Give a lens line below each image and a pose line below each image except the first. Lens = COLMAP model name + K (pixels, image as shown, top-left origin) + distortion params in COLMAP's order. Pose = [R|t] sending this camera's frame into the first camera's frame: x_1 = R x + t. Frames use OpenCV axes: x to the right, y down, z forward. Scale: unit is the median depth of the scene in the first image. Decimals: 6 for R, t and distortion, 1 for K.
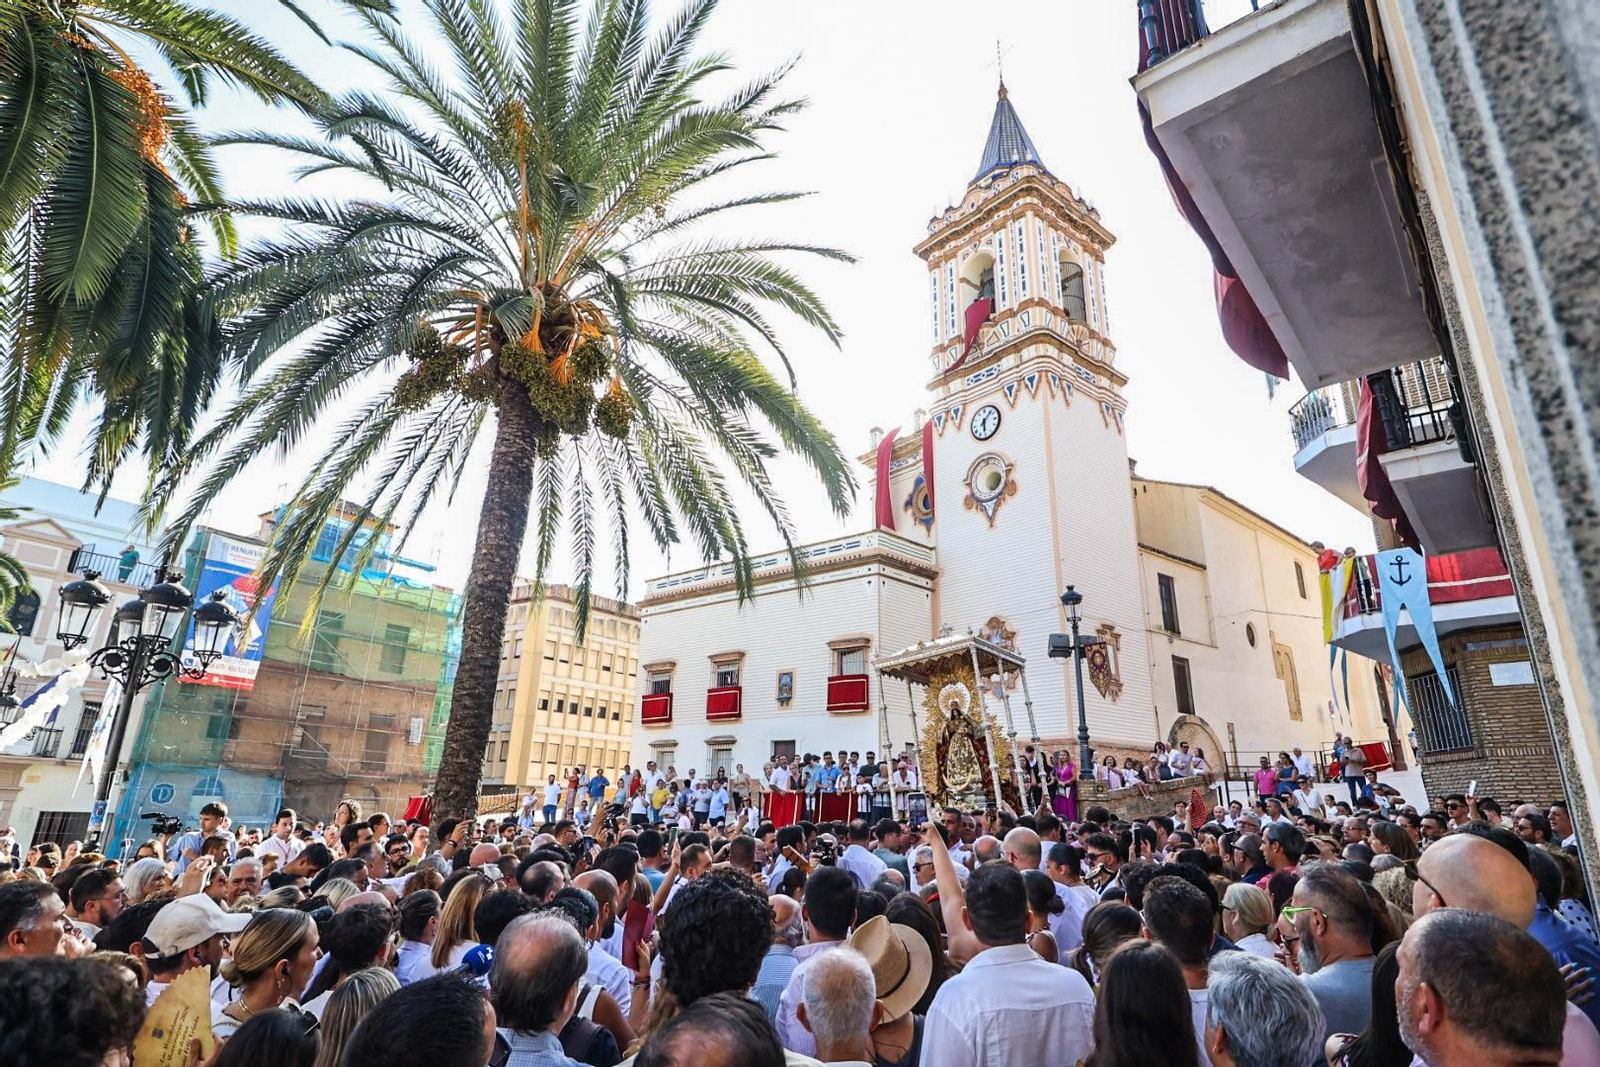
lens RADIAL K [[877.6, 0, 804.4], [0, 877.6, 523.5], [0, 0, 1]] dist [0.003305, 0.000143]
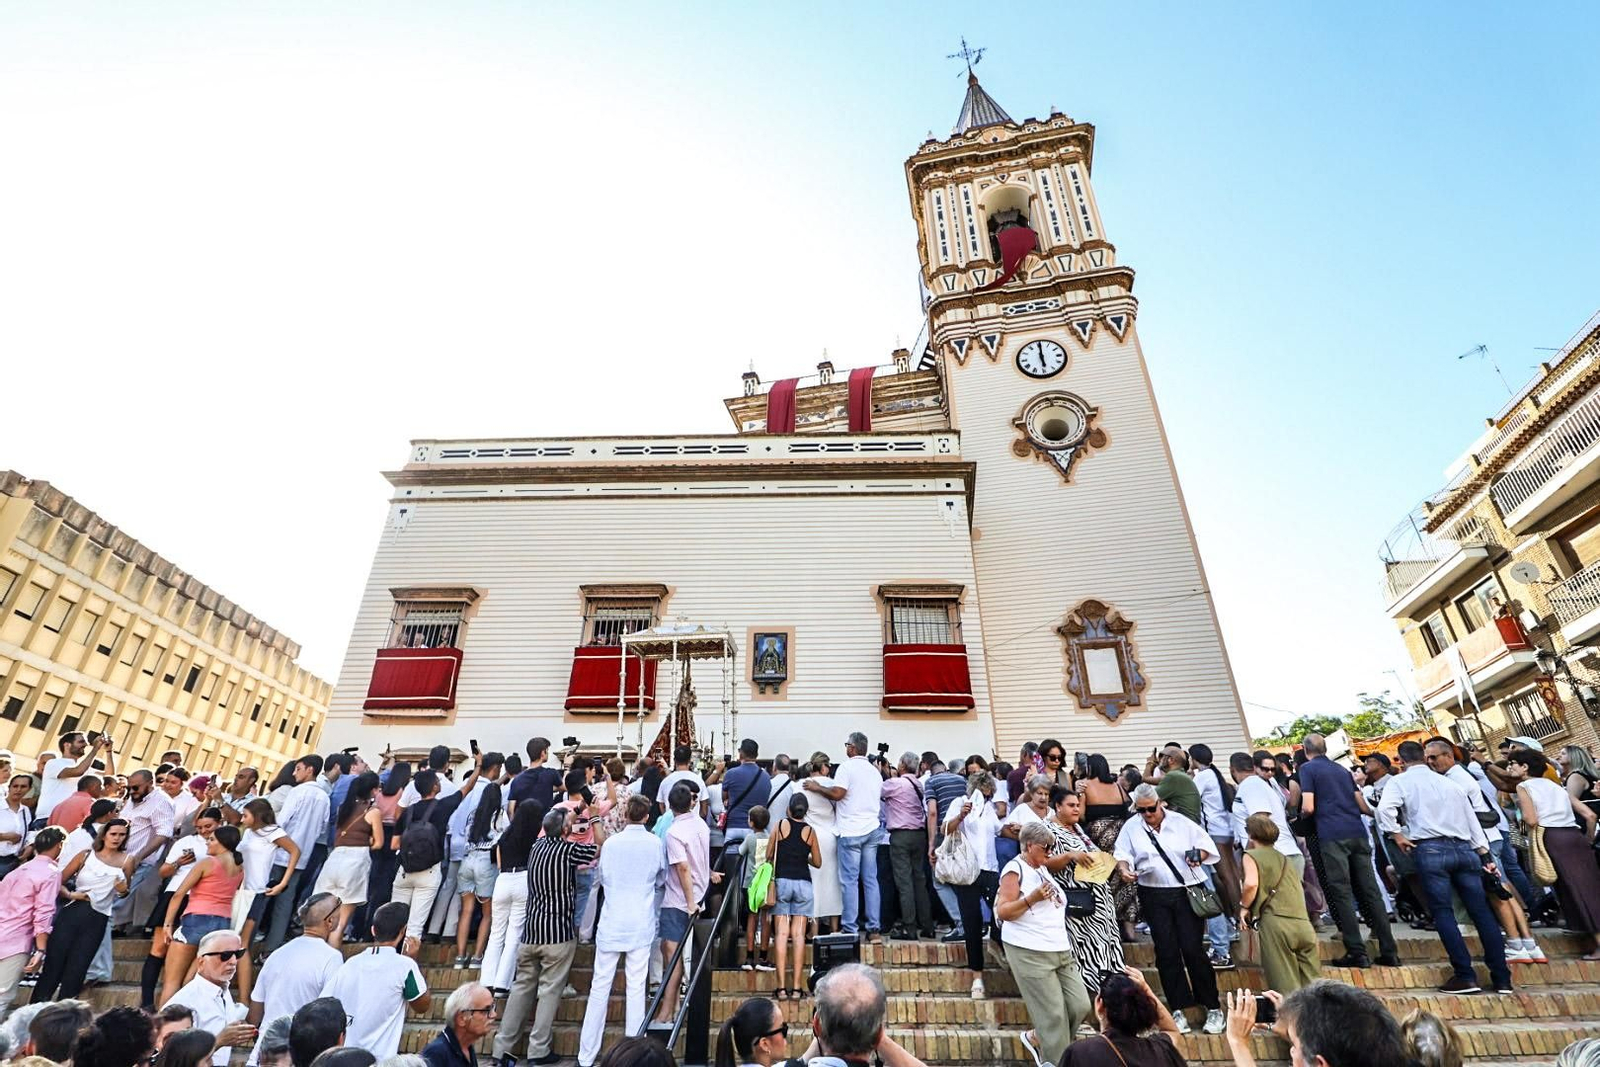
lens RADIAL K [[755.0, 0, 804.1], [0, 755.0, 532.7], [0, 0, 1]] dist [-0.013683, -0.000156]
pose [[0.790287, 0.269666, 0.550206, -0.271645], [-0.177164, 0.960158, -0.216122, 0.205709], [-0.586565, 0.073321, 0.806576, 0.610178]]
